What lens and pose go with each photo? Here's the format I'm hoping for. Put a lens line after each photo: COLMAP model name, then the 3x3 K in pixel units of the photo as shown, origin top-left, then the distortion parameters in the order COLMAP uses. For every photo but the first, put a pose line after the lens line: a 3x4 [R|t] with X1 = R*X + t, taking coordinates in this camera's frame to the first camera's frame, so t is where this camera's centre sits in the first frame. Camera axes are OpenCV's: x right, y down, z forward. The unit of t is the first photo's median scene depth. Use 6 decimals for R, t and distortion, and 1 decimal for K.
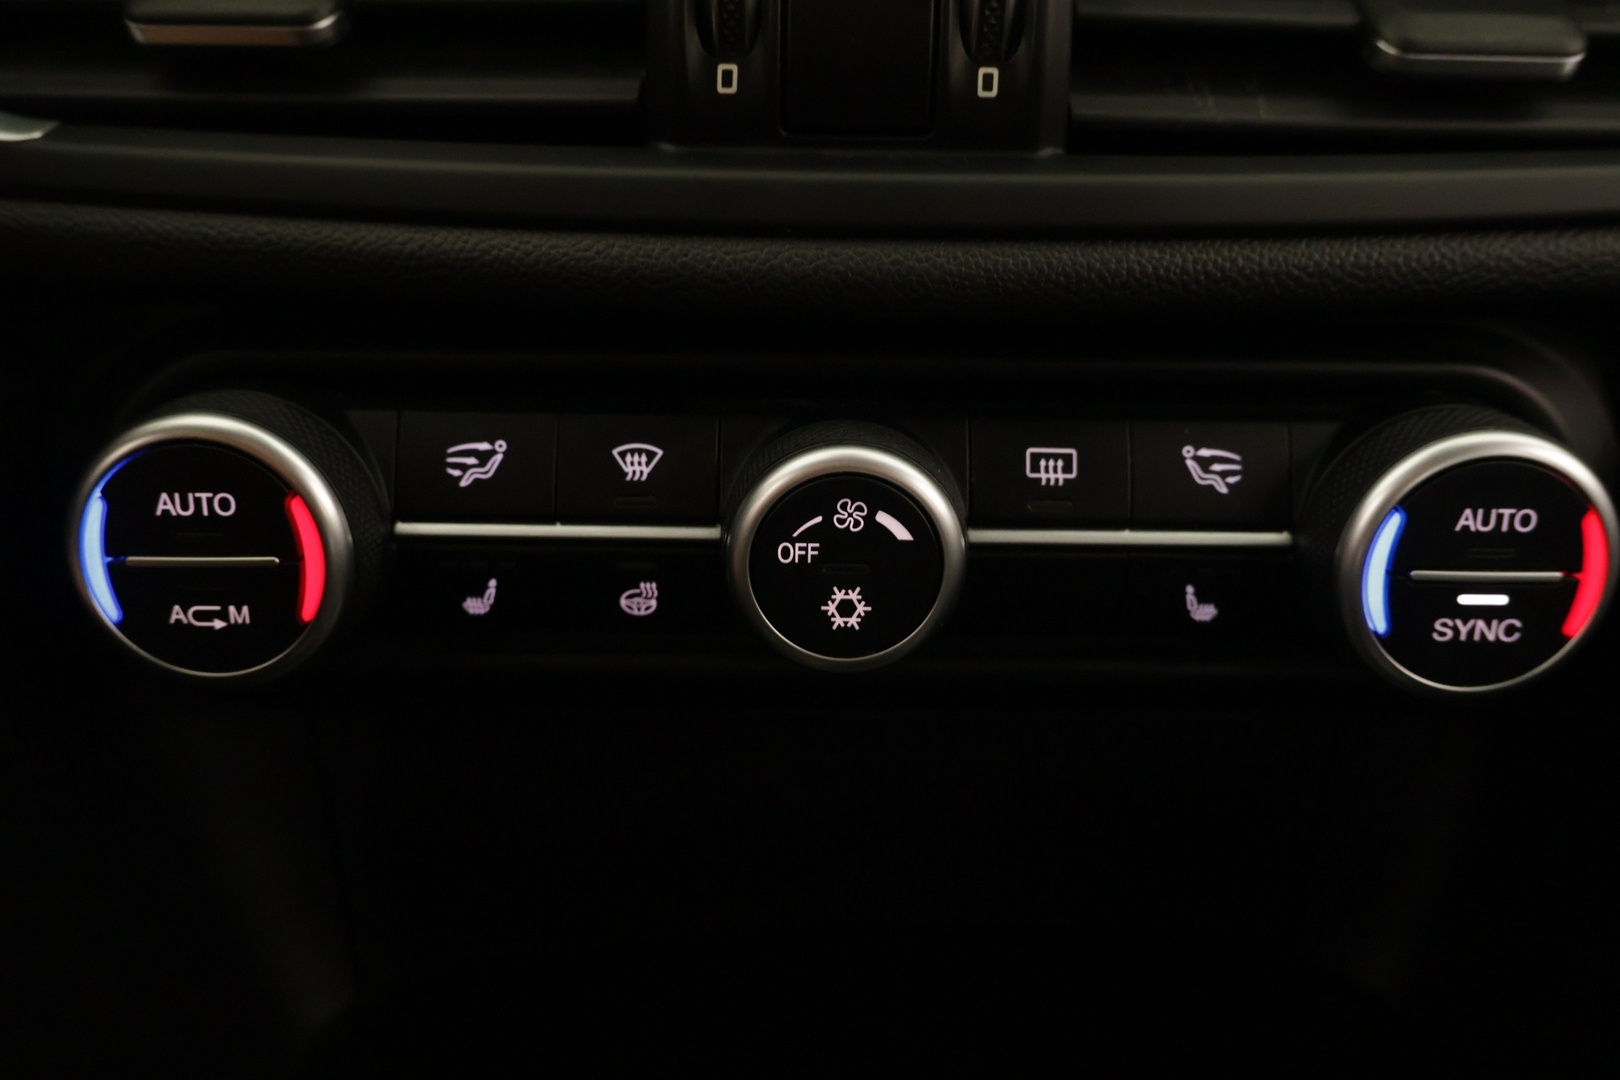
lens RADIAL K [[1422.8, 0, 808.2], [0, 1422.8, 518.8], [0, 0, 1]] dist [-0.009390, 0.015923]
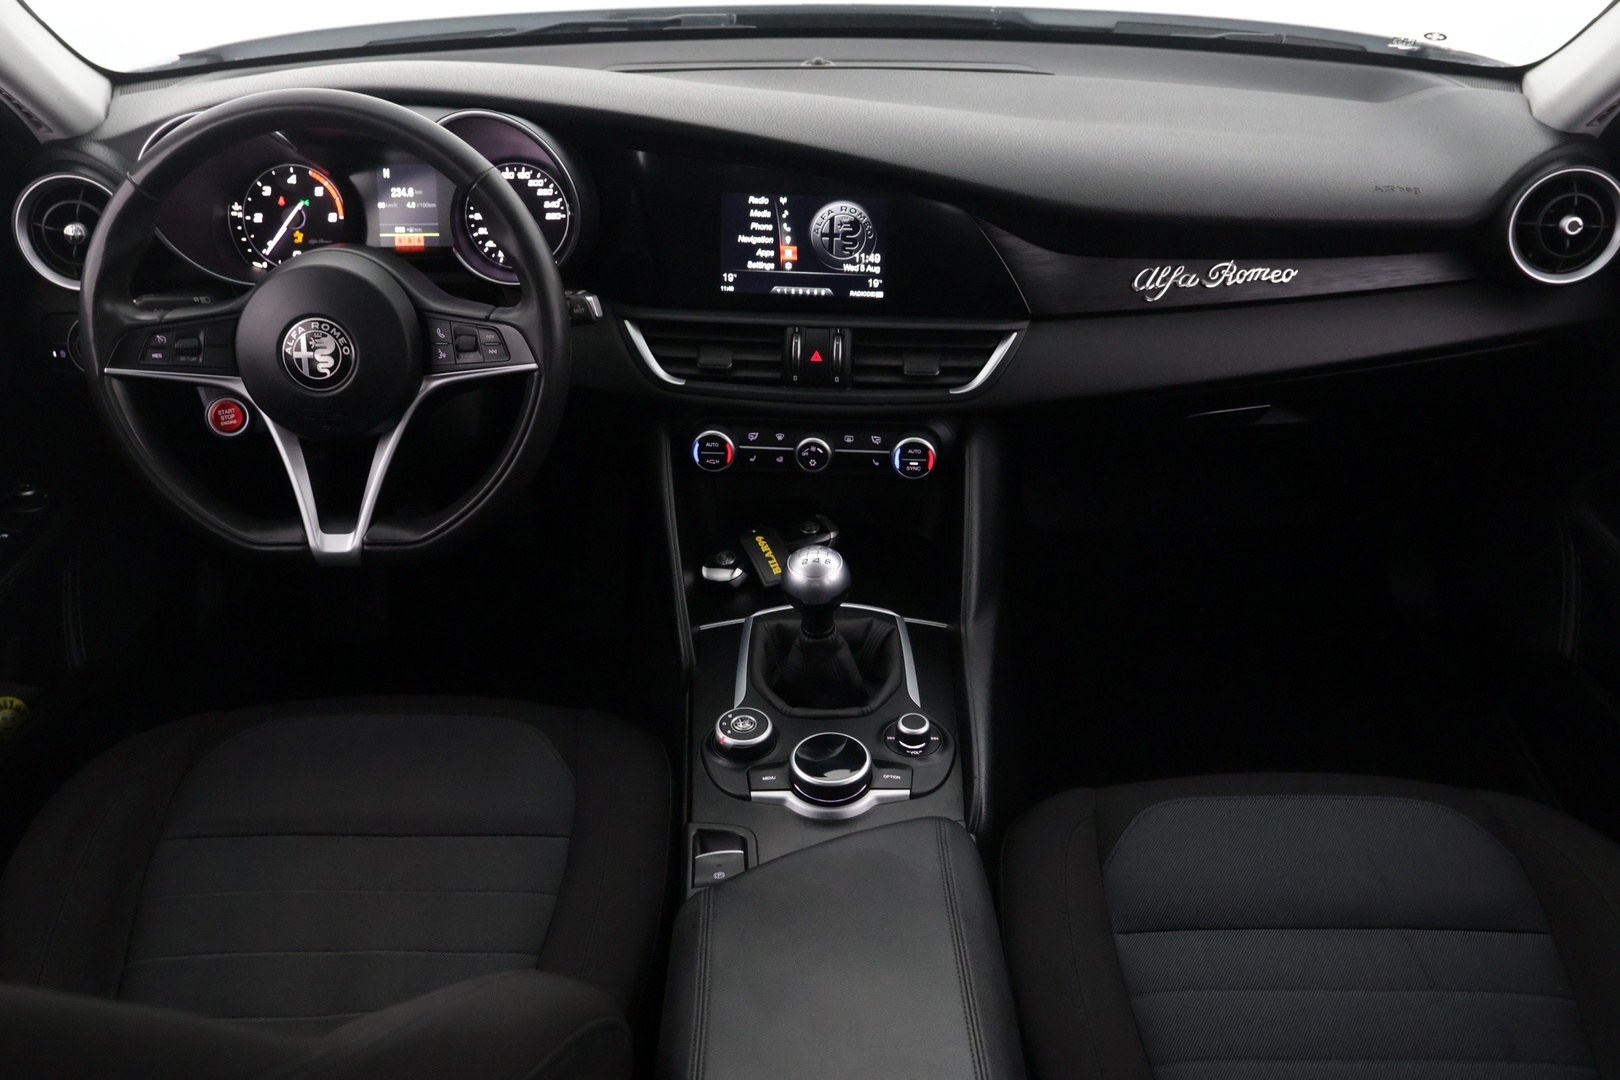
lens RADIAL K [[1422.8, 0, 808.2], [0, 1422.8, 518.8], [0, 0, 1]] dist [-0.009390, 0.015923]
pose [[0.996812, 0.026093, -0.075395, 0.488218], [-0.014363, 0.988257, 0.152127, -0.650694], [0.078479, -0.150559, 0.985481, -5.260100]]
